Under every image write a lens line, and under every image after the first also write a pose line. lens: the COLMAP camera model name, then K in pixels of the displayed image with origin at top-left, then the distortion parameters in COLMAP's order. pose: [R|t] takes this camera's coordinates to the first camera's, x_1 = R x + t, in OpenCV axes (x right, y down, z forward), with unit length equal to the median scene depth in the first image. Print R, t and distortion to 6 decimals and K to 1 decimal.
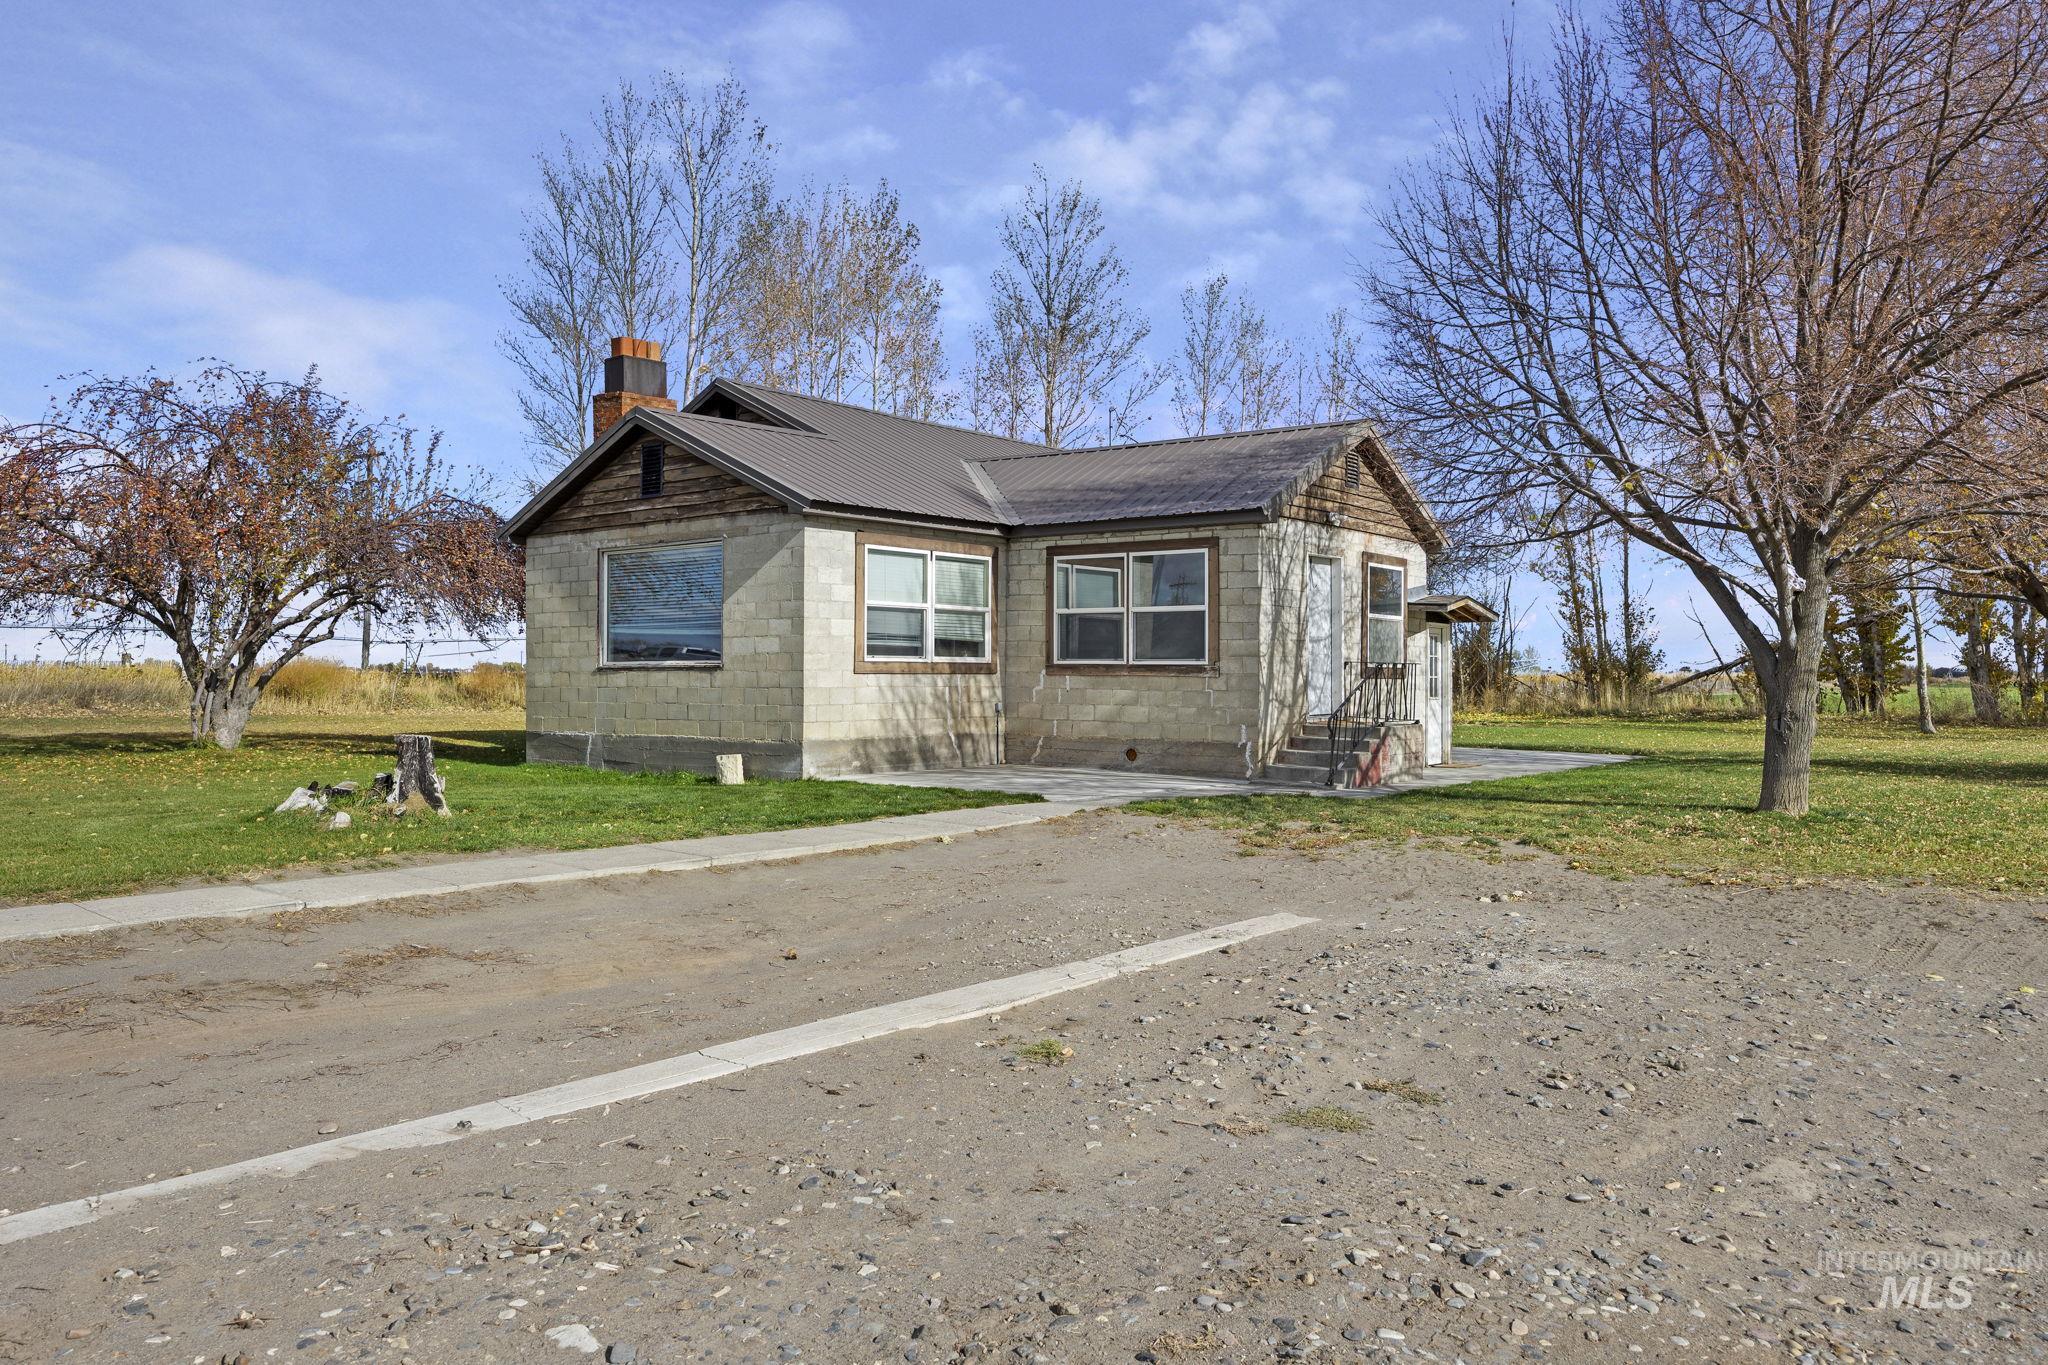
lens RADIAL K [[1552.9, 0, 1024.0], [0, 1552.9, 684.1], [0, 0, 1]] dist [0.070021, 0.000891]
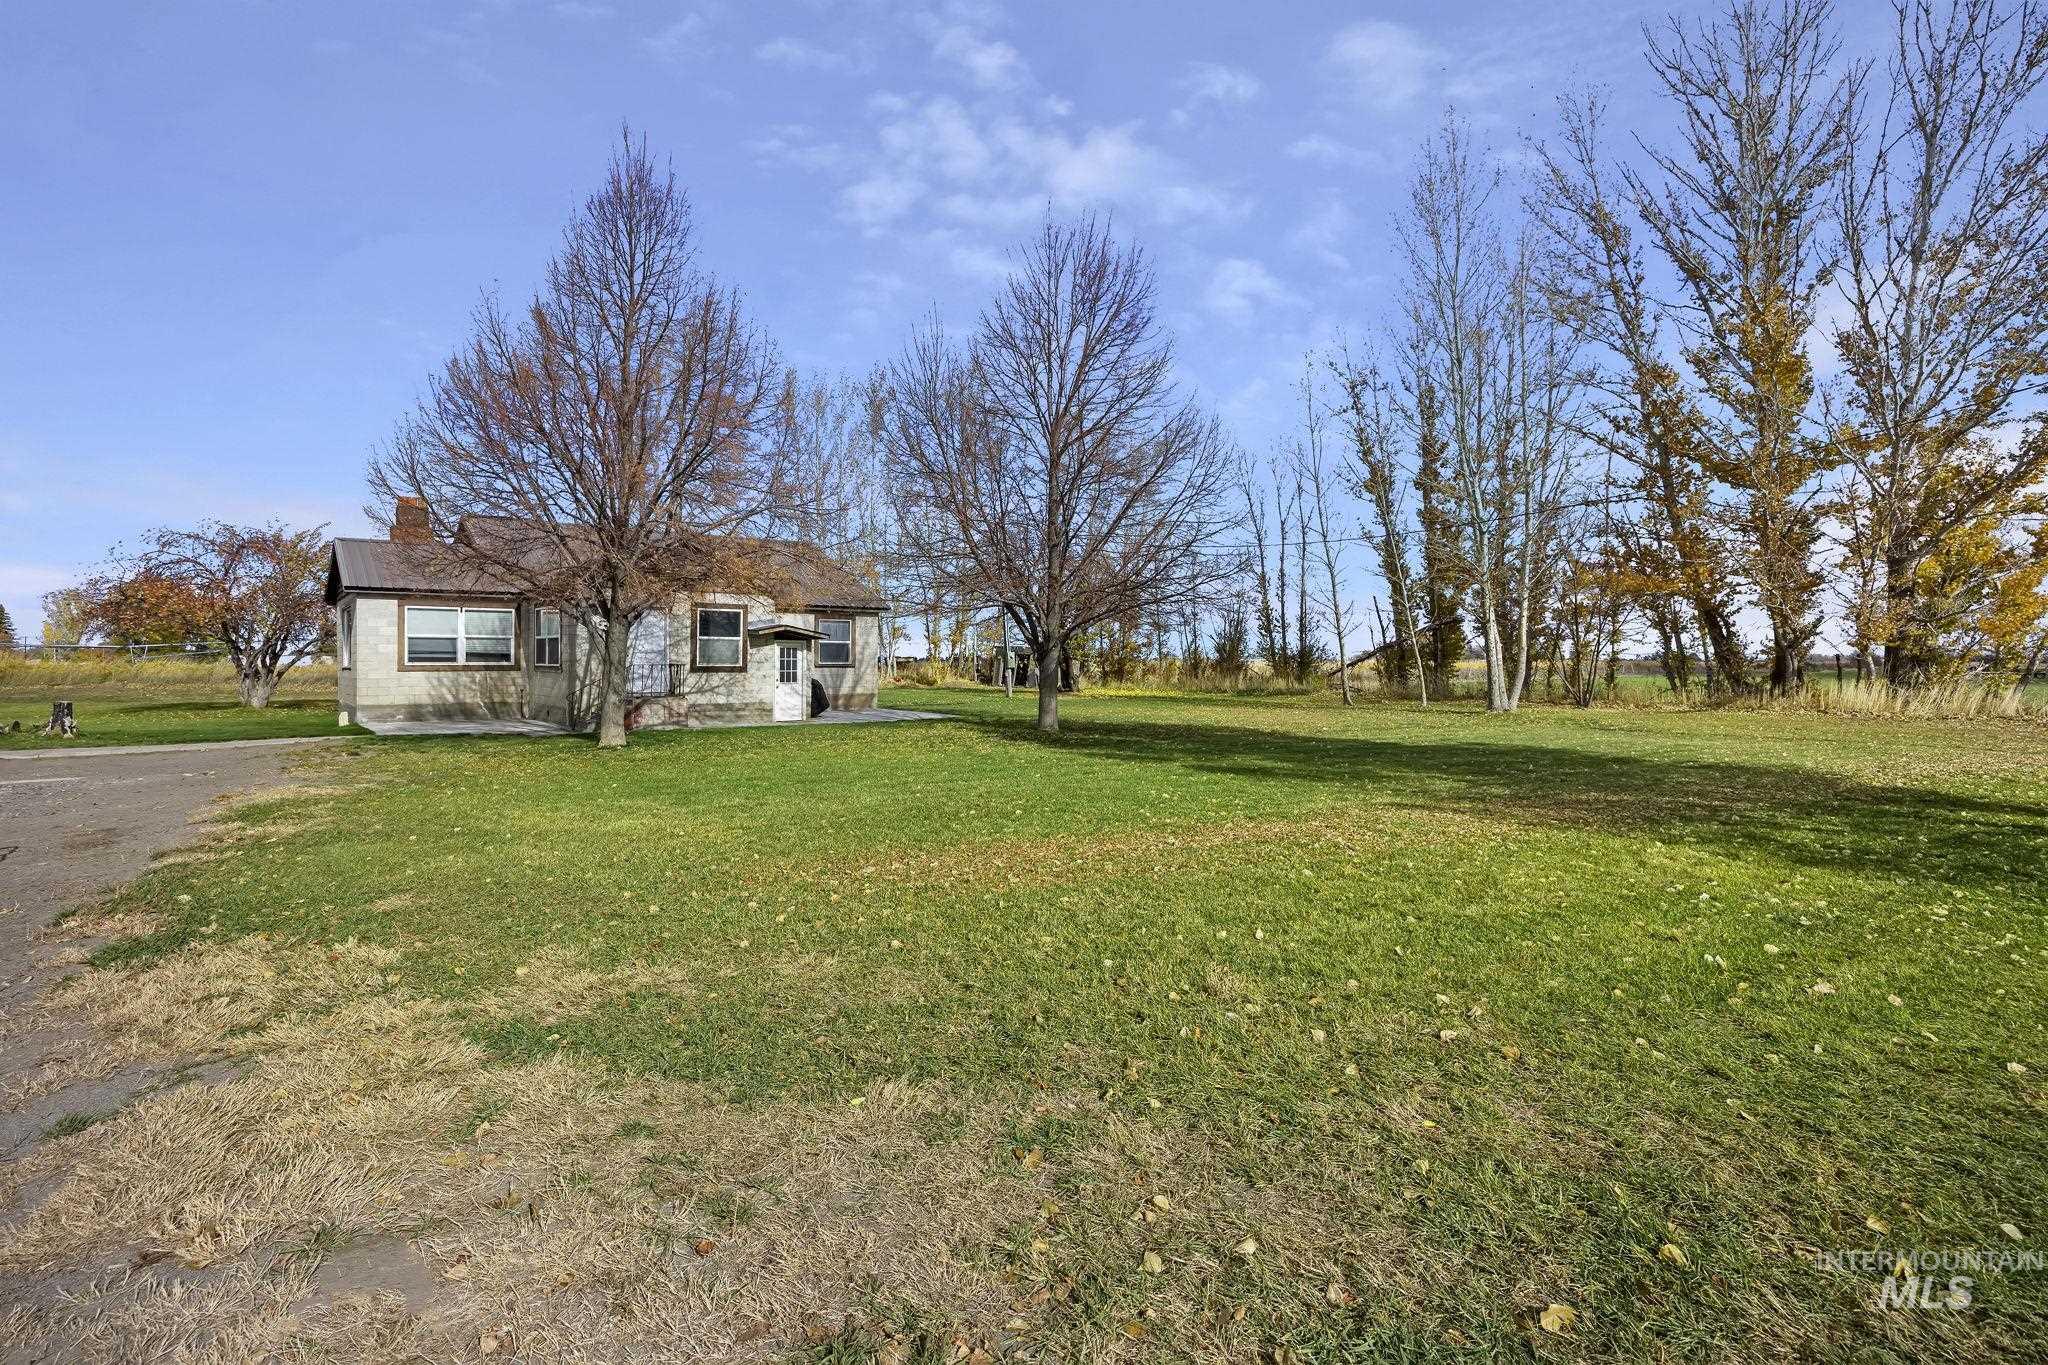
lens RADIAL K [[1023.1, 0, 1022.7], [0, 1023.1, 676.9], [0, 0, 1]] dist [-0.003745, -0.000693]
pose [[0.967578, -0.002961, -0.252555, 0.936781], [0.004759, 0.999967, 0.006508, -0.004233], [0.252527, -0.007499, 0.967561, -0.059915]]
